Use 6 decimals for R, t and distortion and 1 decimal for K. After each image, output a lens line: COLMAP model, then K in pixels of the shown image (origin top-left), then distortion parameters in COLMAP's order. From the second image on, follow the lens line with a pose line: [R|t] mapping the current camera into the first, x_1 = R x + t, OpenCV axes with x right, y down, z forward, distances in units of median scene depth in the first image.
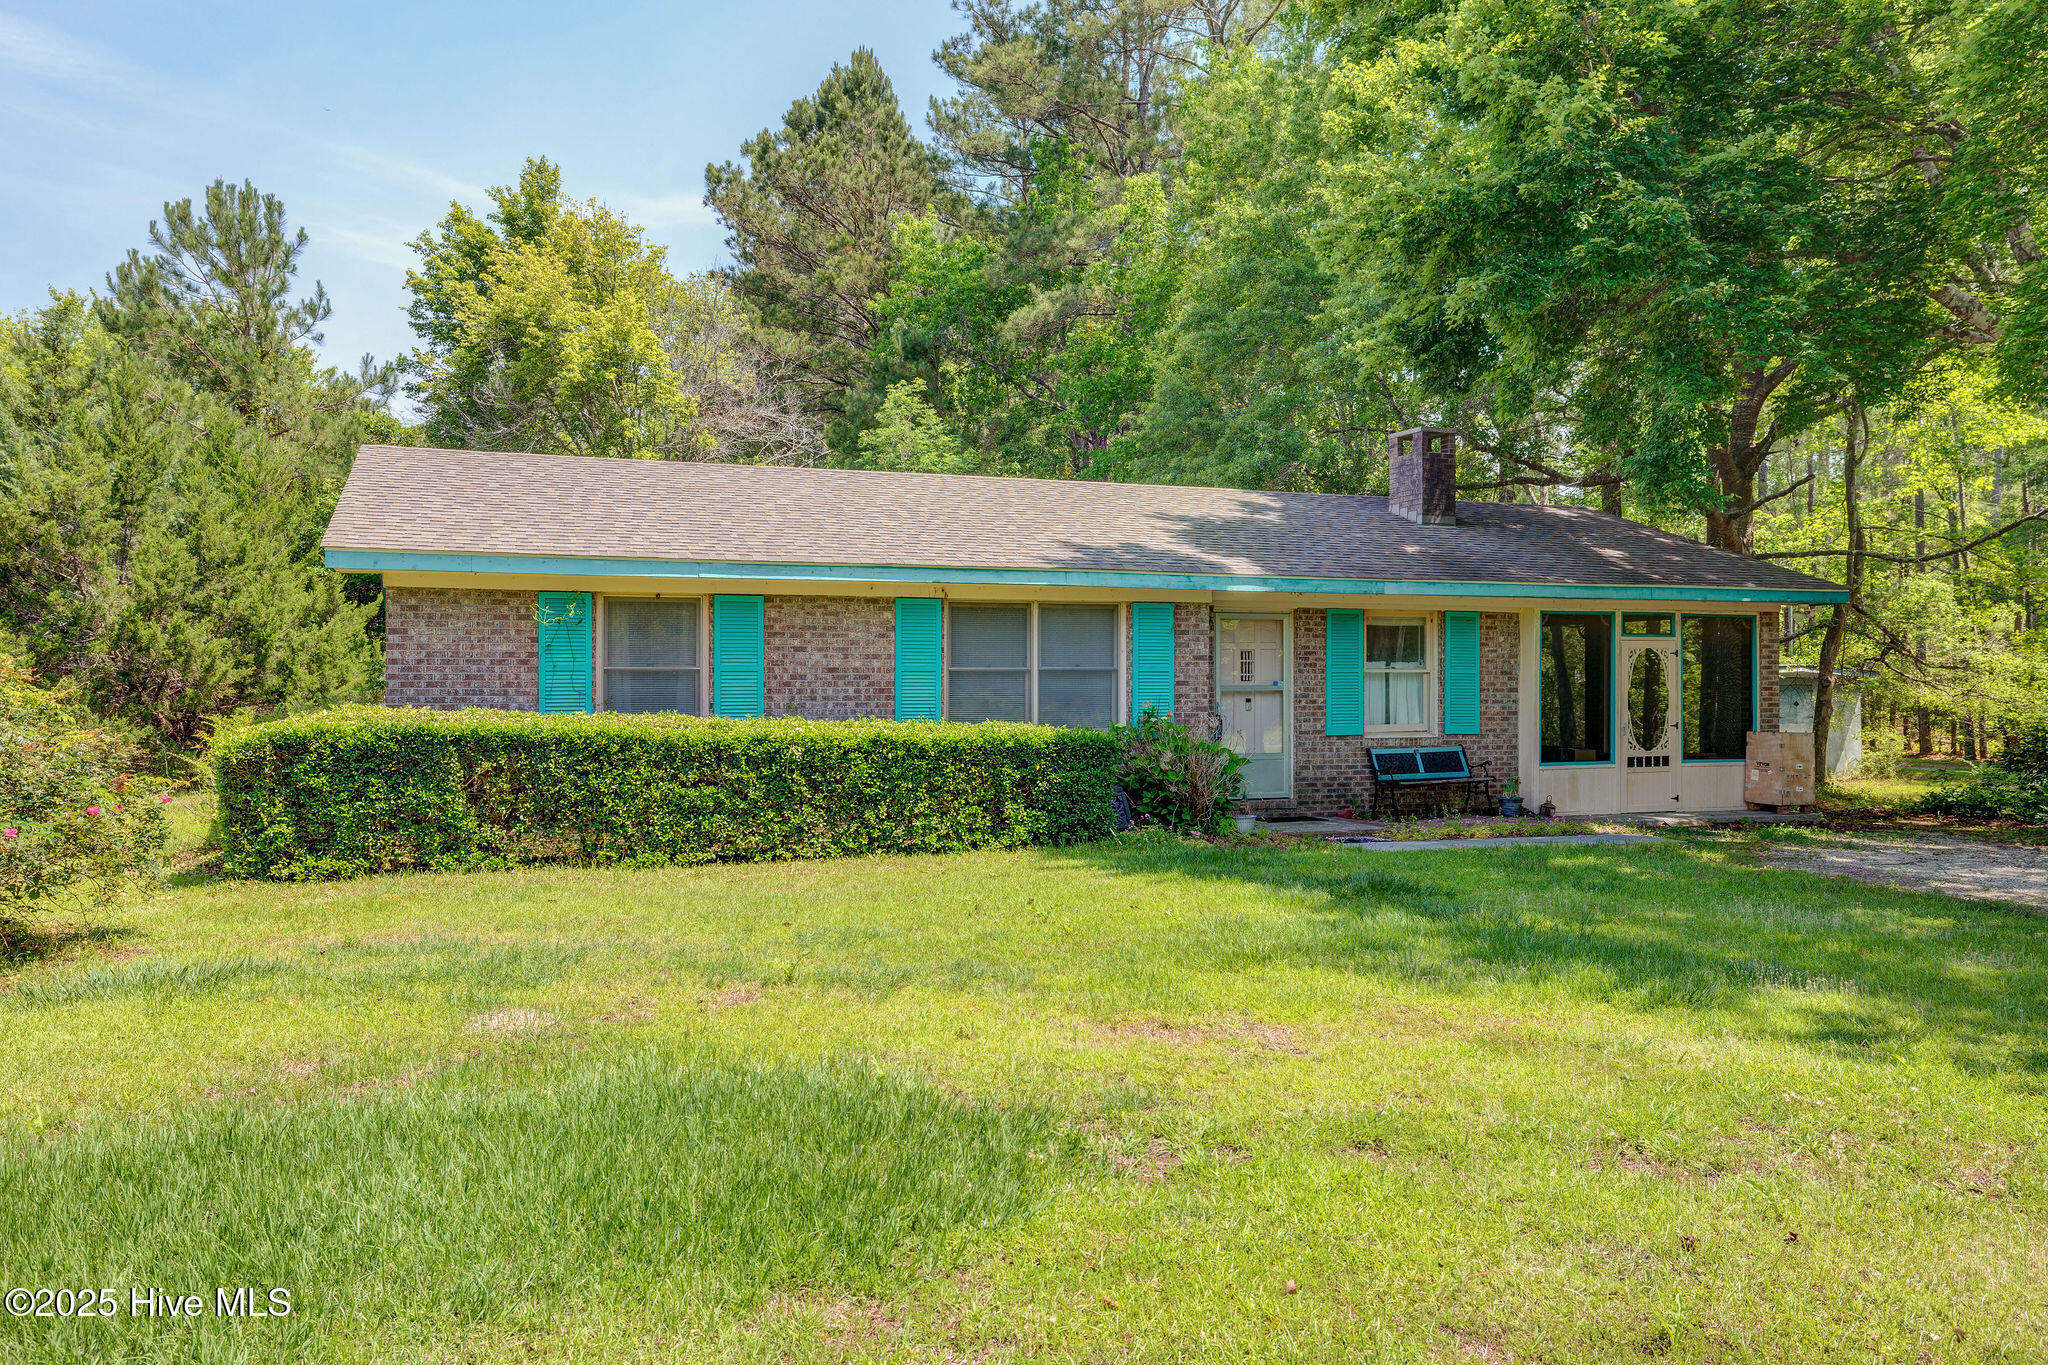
lens RADIAL K [[1619.1, 0, 1015.0], [0, 1619.1, 681.3], [0, 0, 1]] dist [-0.000256, 0.001901]
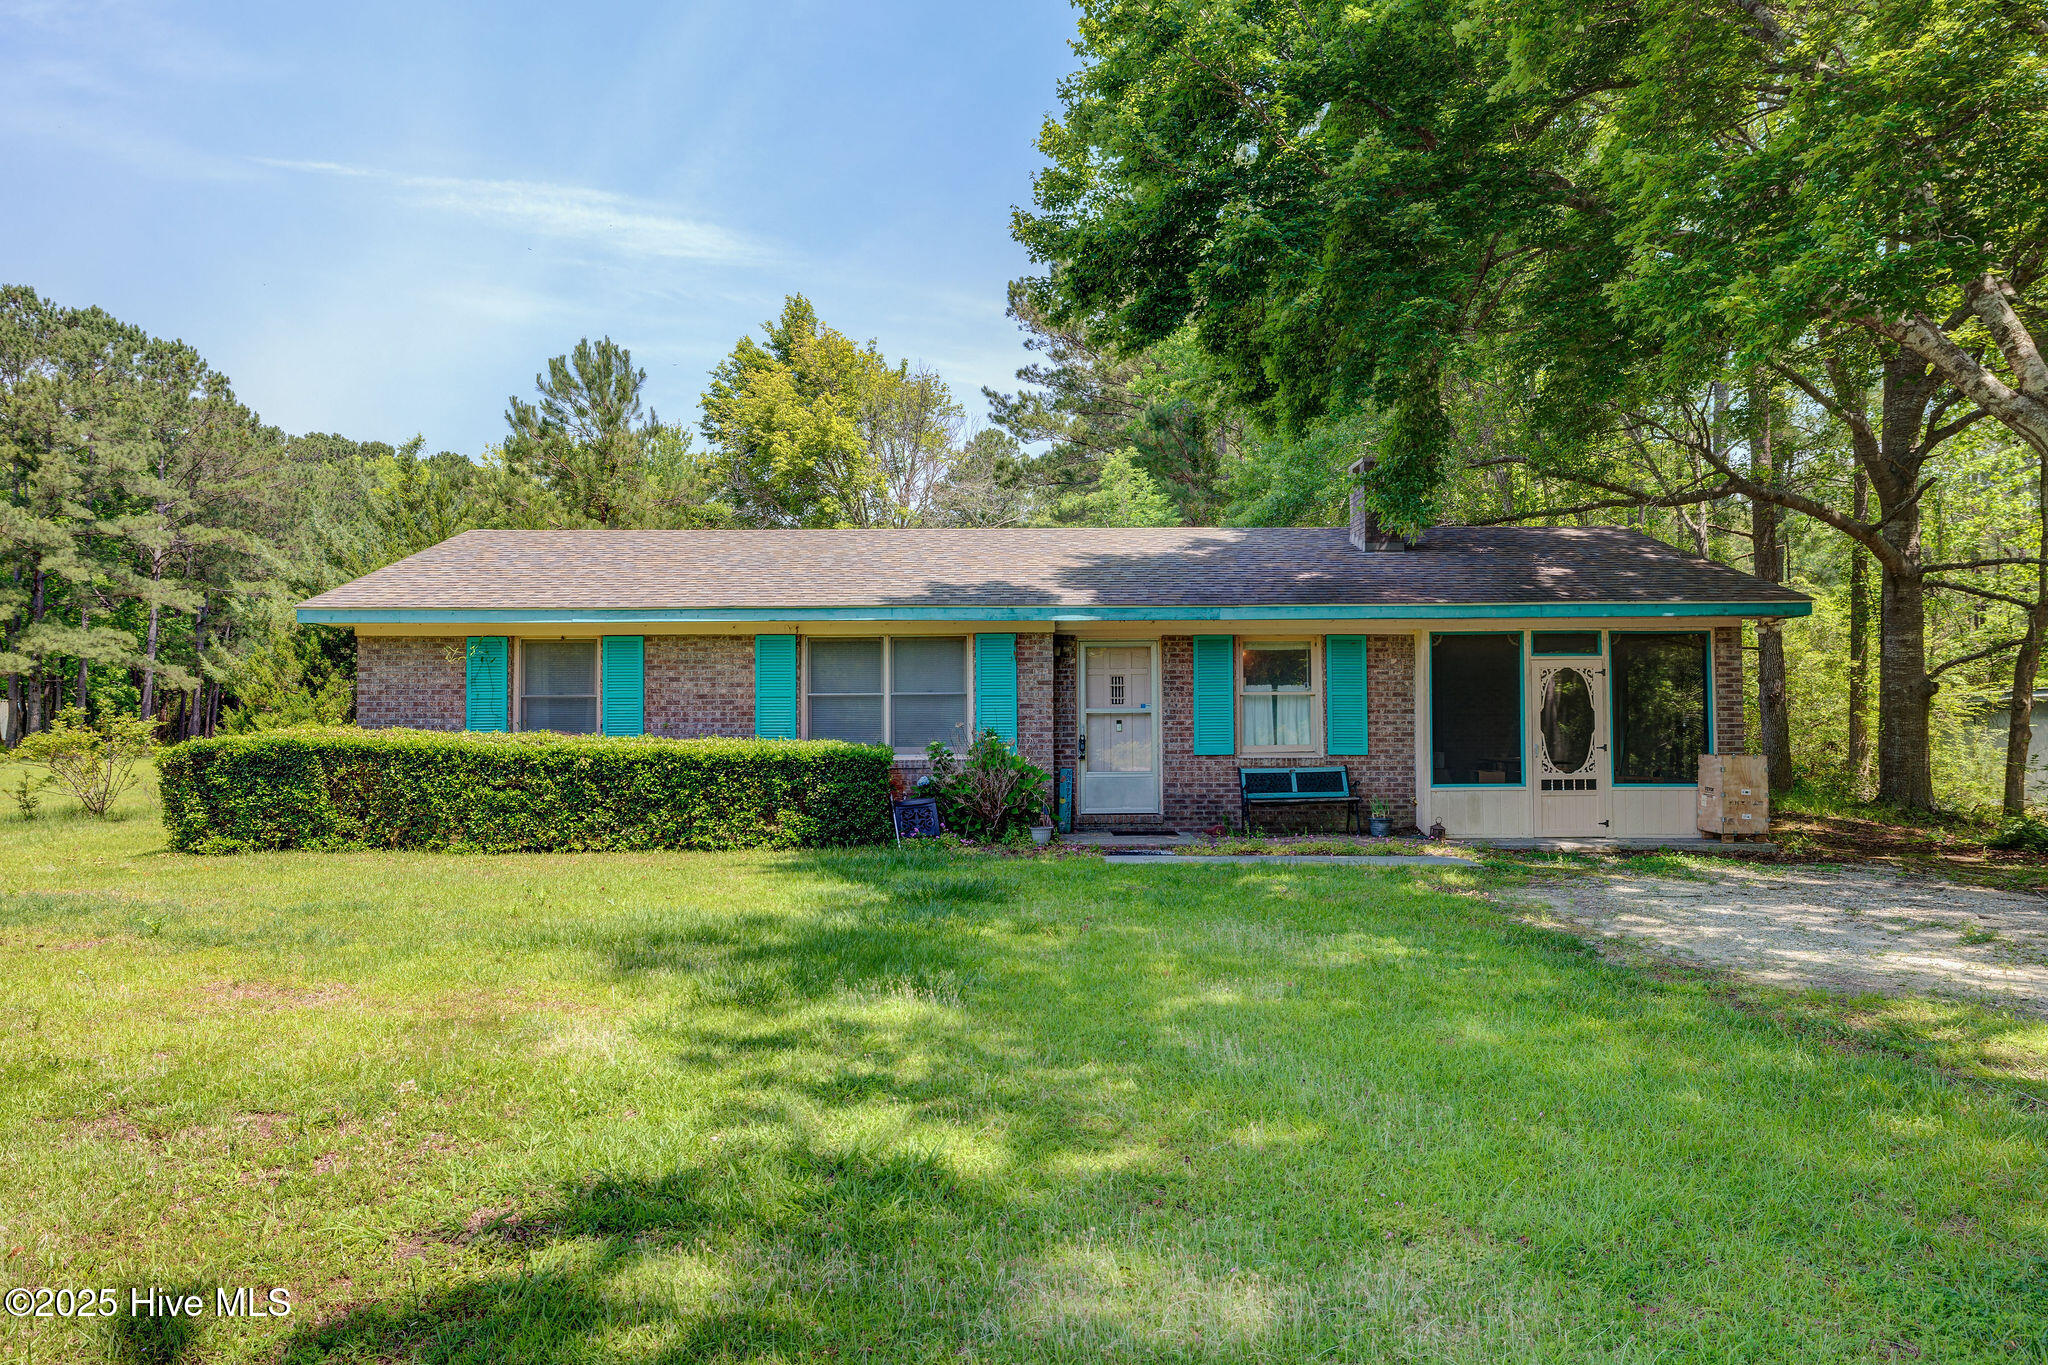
lens RADIAL K [[1382.5, 0, 990.3], [0, 1382.5, 686.3], [0, 0, 1]] dist [-0.001629, 0.003247]
pose [[0.930928, -0.012542, -0.364987, 0.434704], [0.004724, 0.999740, -0.022304, 0.008801], [0.365172, 0.019039, 0.930745, 0.120155]]
